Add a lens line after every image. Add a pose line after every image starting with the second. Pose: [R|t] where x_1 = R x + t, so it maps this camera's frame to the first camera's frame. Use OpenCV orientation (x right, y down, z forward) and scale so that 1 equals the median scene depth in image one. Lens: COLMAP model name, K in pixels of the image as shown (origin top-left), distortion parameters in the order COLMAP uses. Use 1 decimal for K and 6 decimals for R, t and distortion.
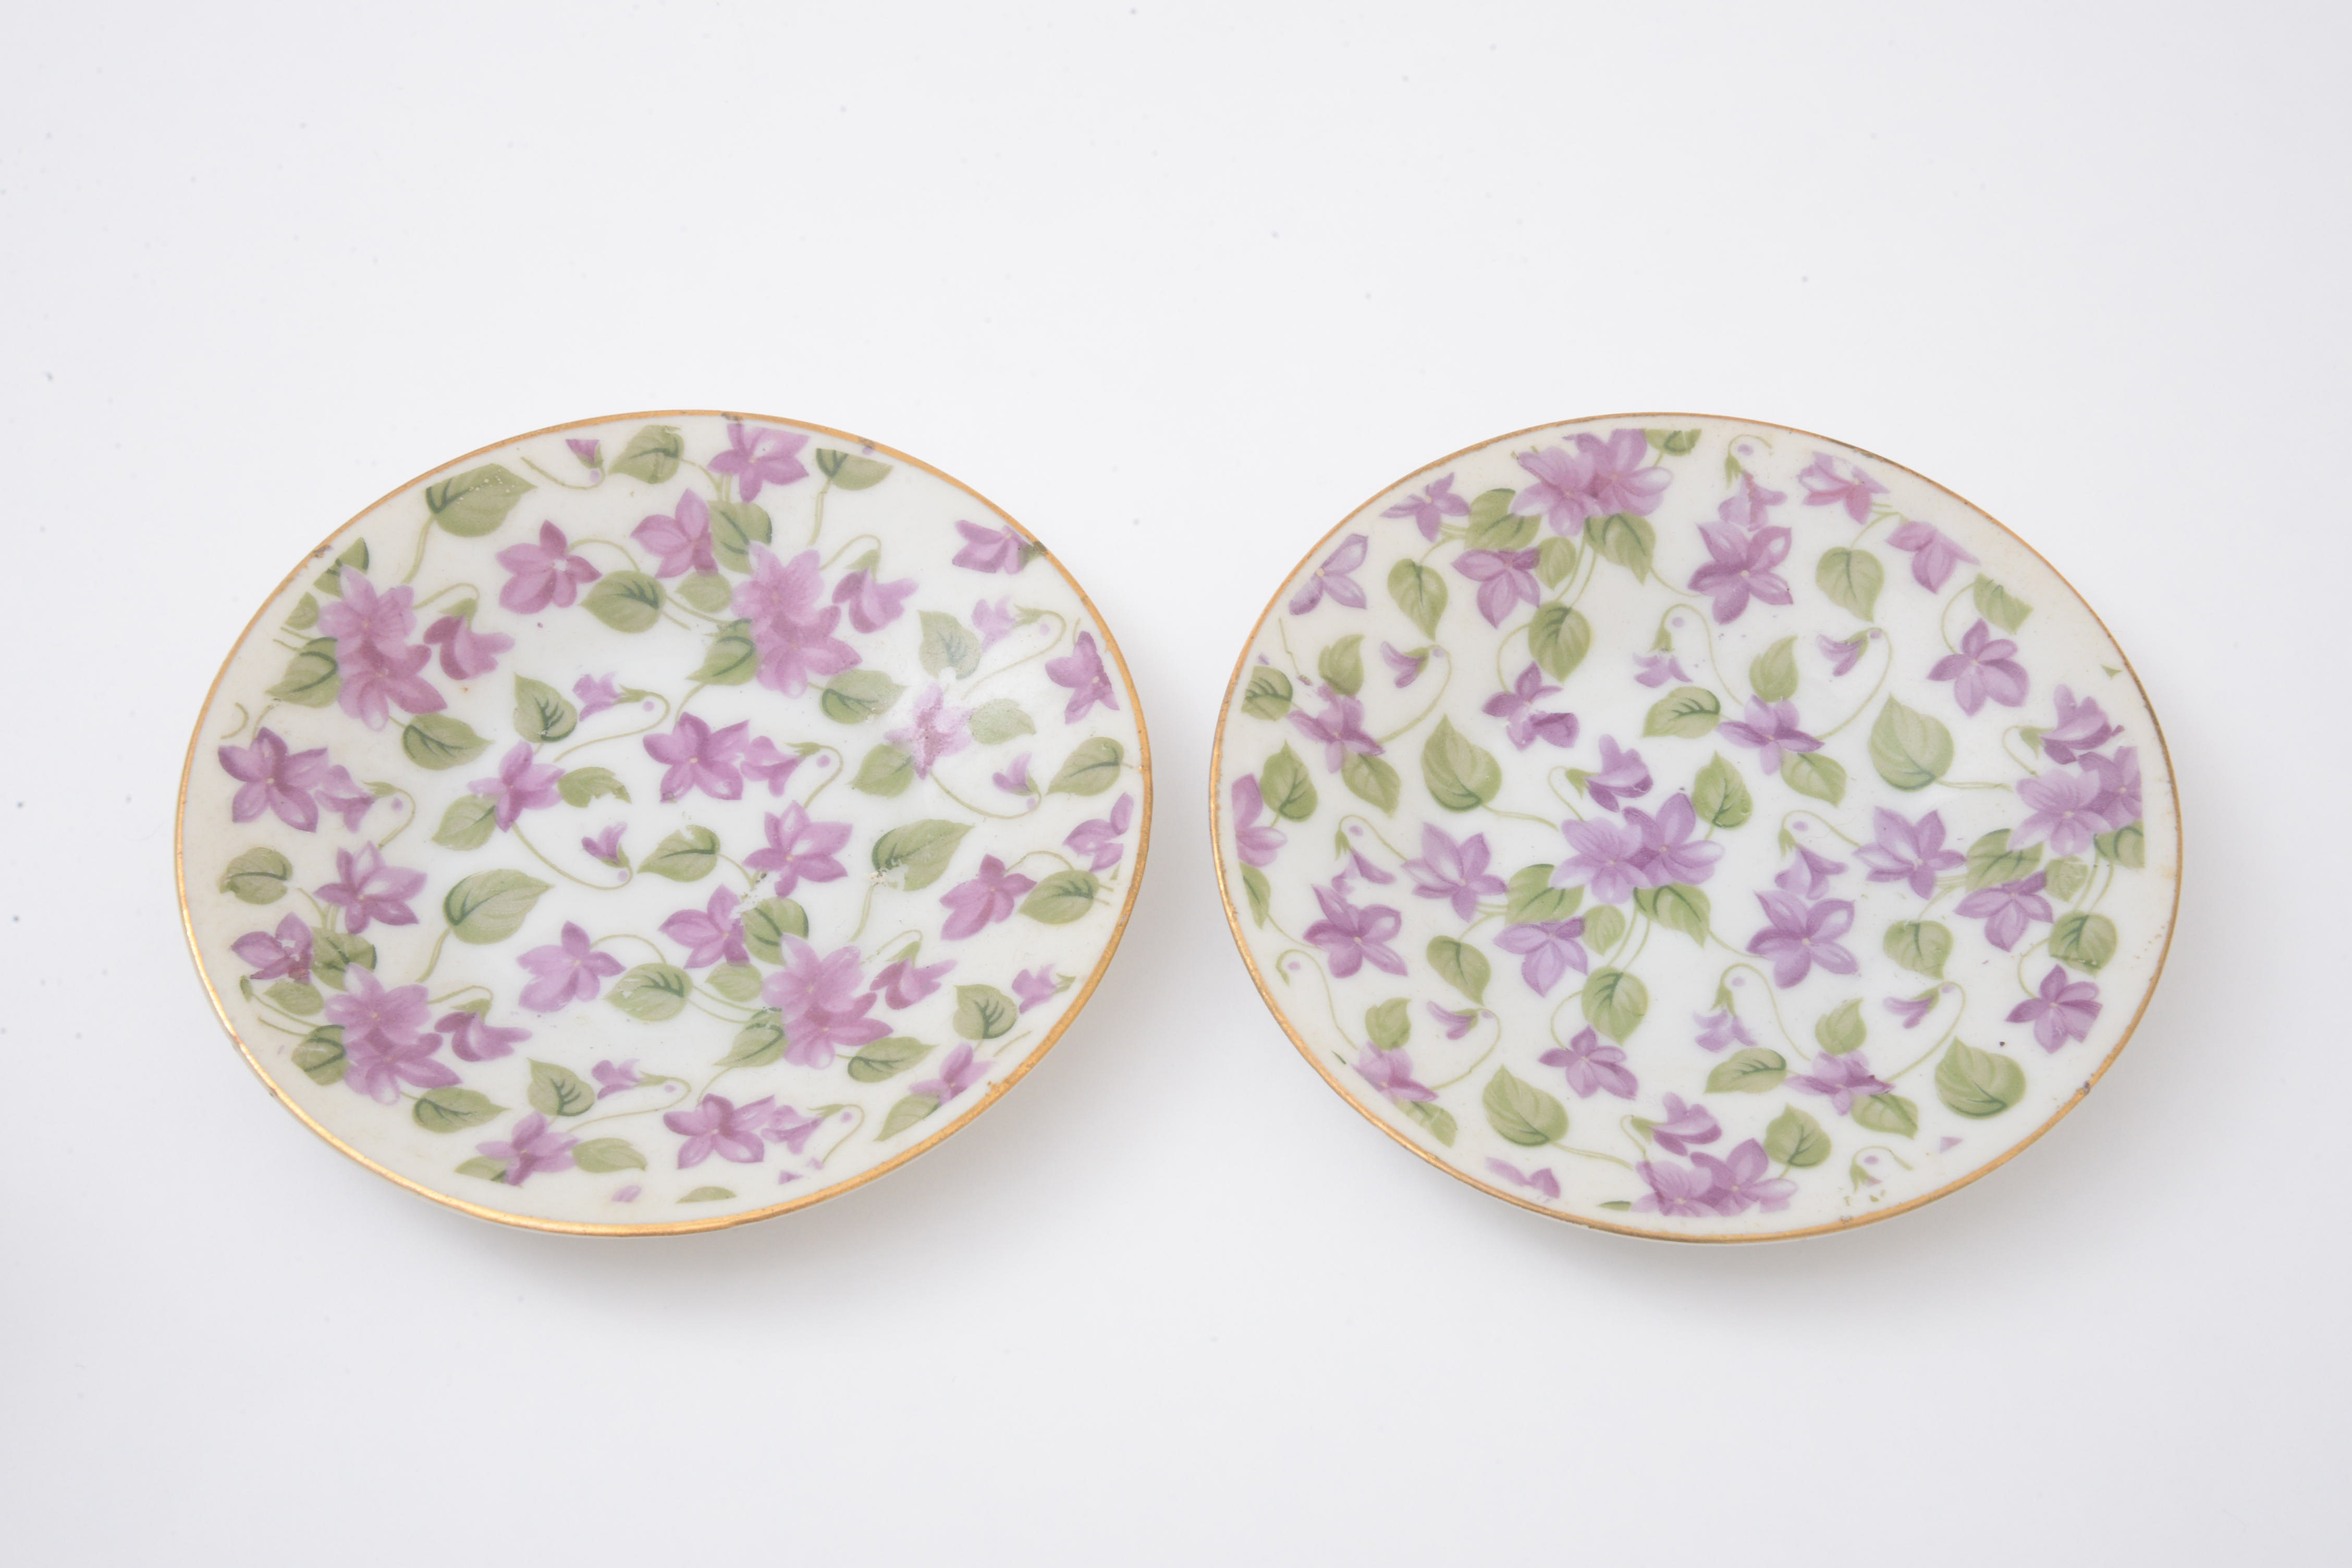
lens RADIAL K [[4589.3, 0, 1176.0], [0, 4589.3, 784.0], [0, 0, 1]] dist [0.213689, 0.129643]
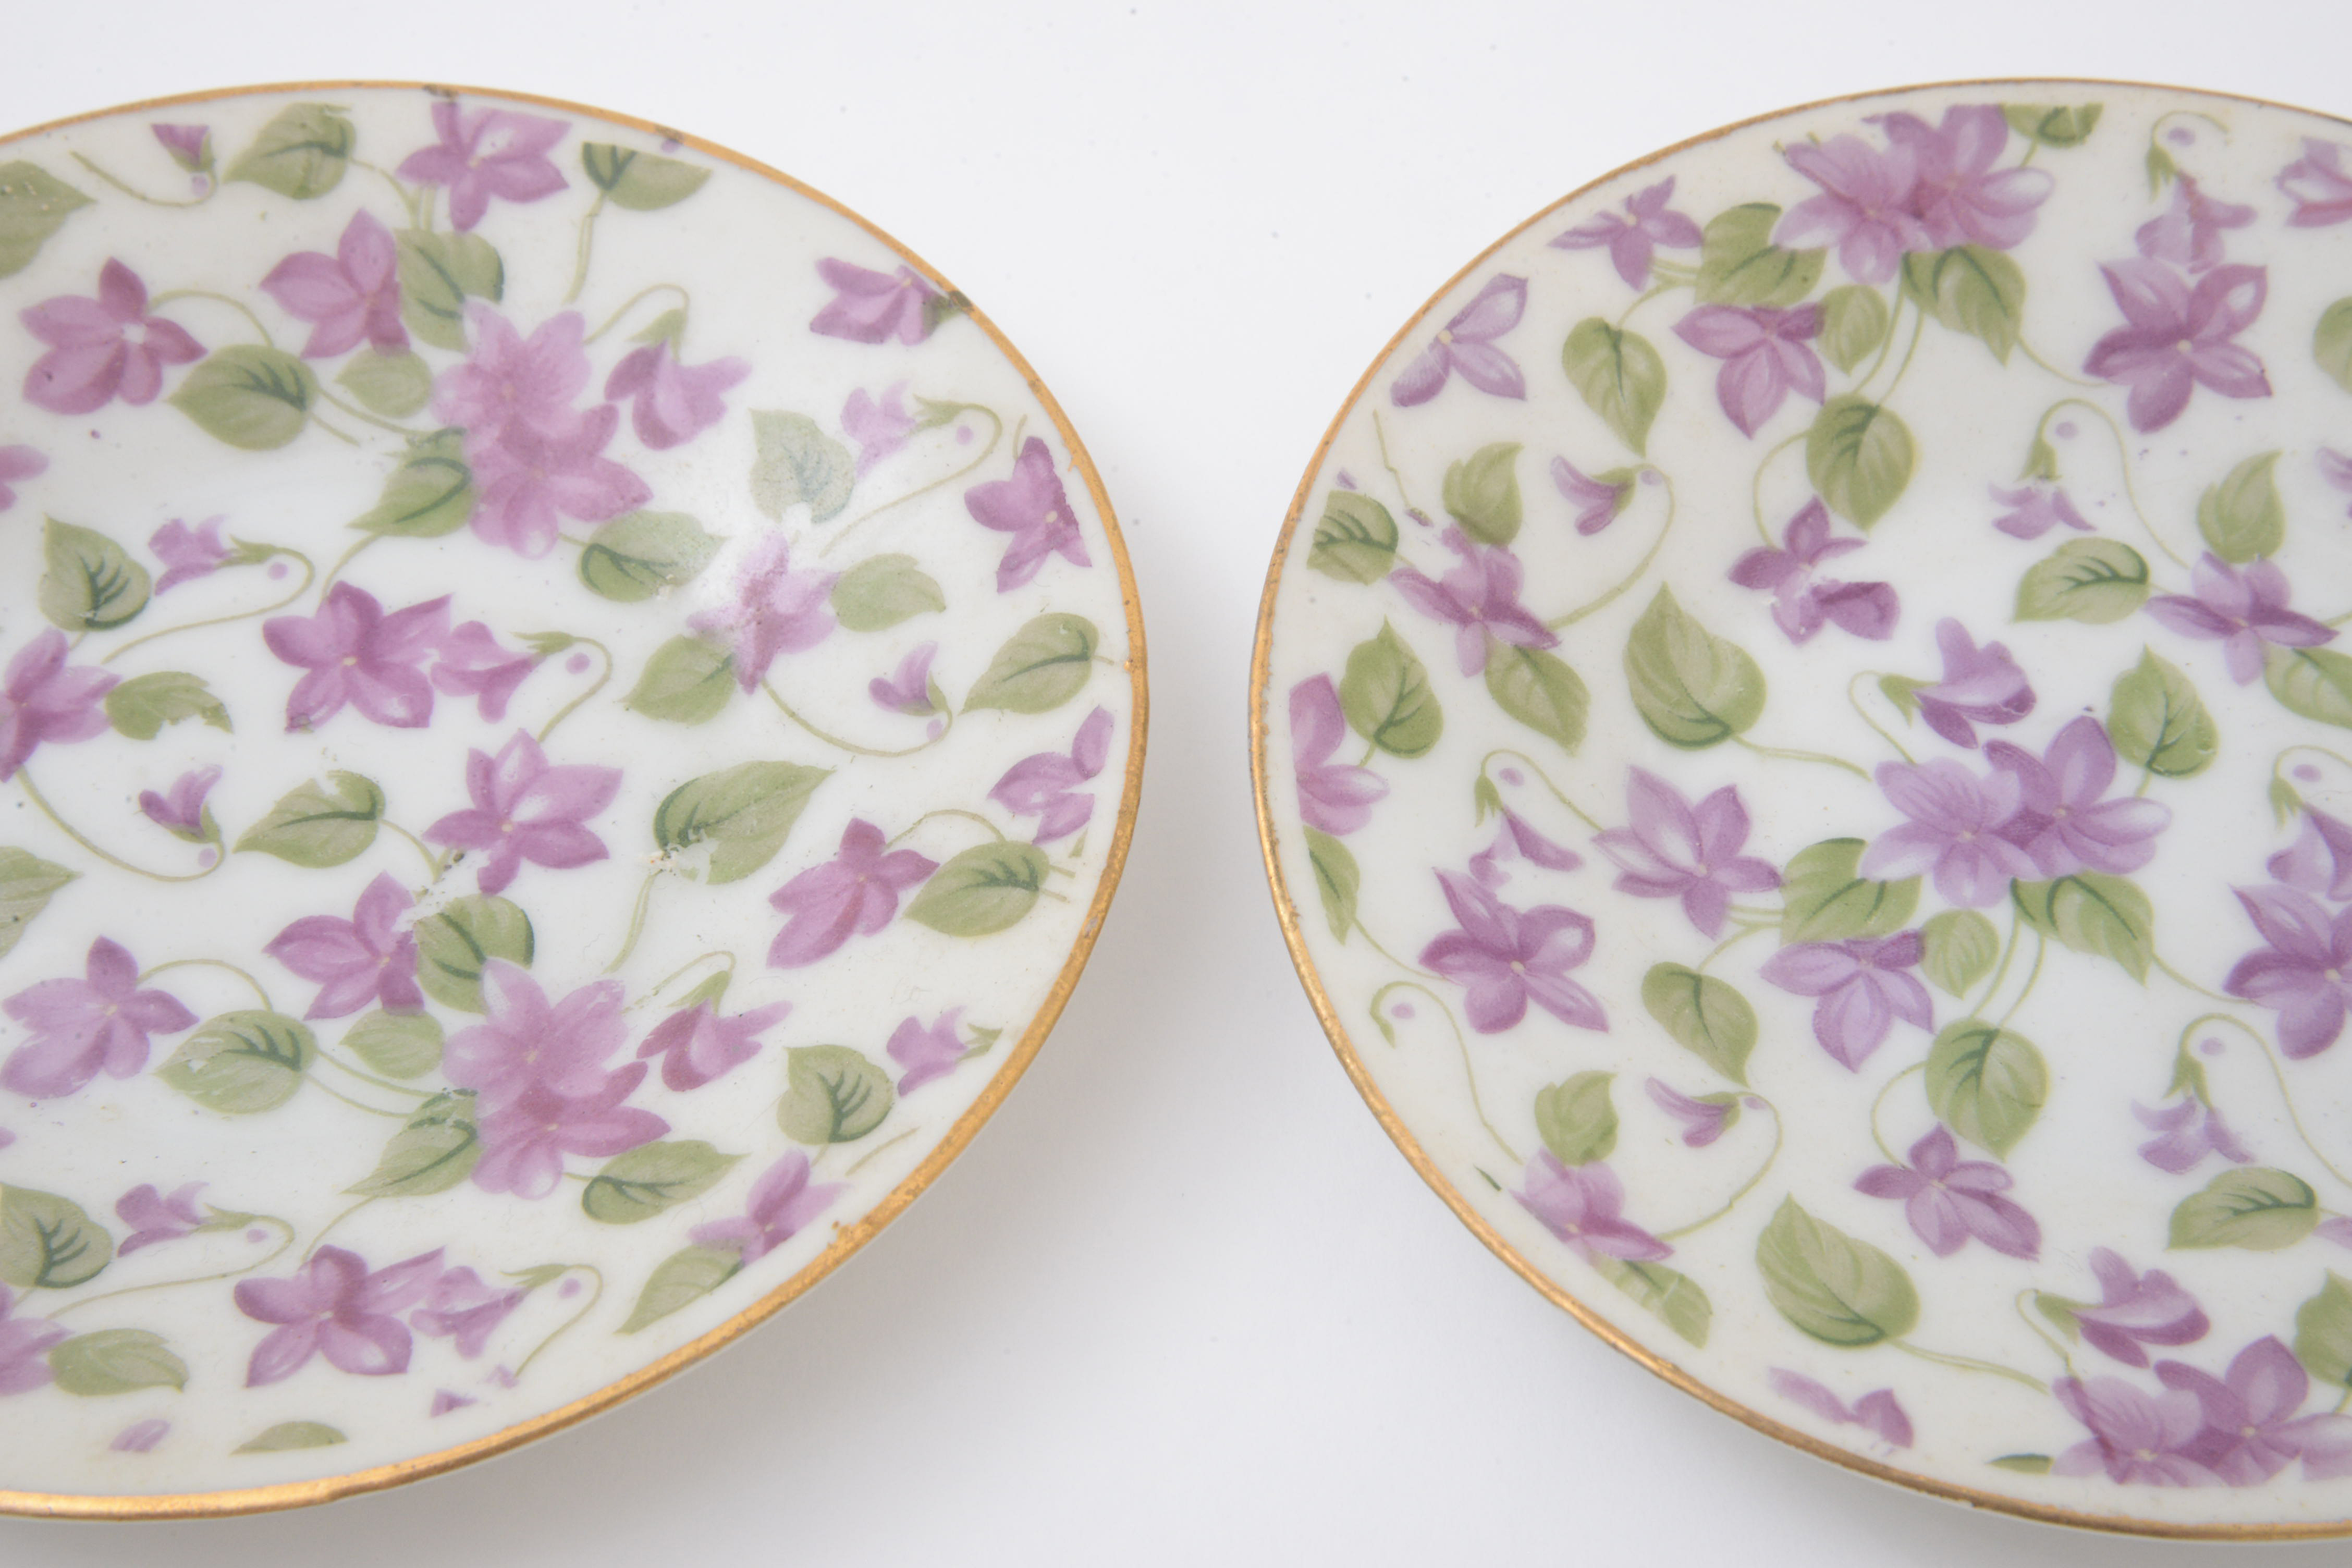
lens RADIAL K [[4589.3, 0, 1176.0], [0, 4589.3, 784.0], [0, 0, 1]] dist [0.213689, 0.129643]
pose [[0.999868, 0.000699, -0.016217, 0.007249], [-0.001275, 0.999367, -0.035557, 0.030829], [0.016182, 0.035573, 0.999236, 0.434133]]
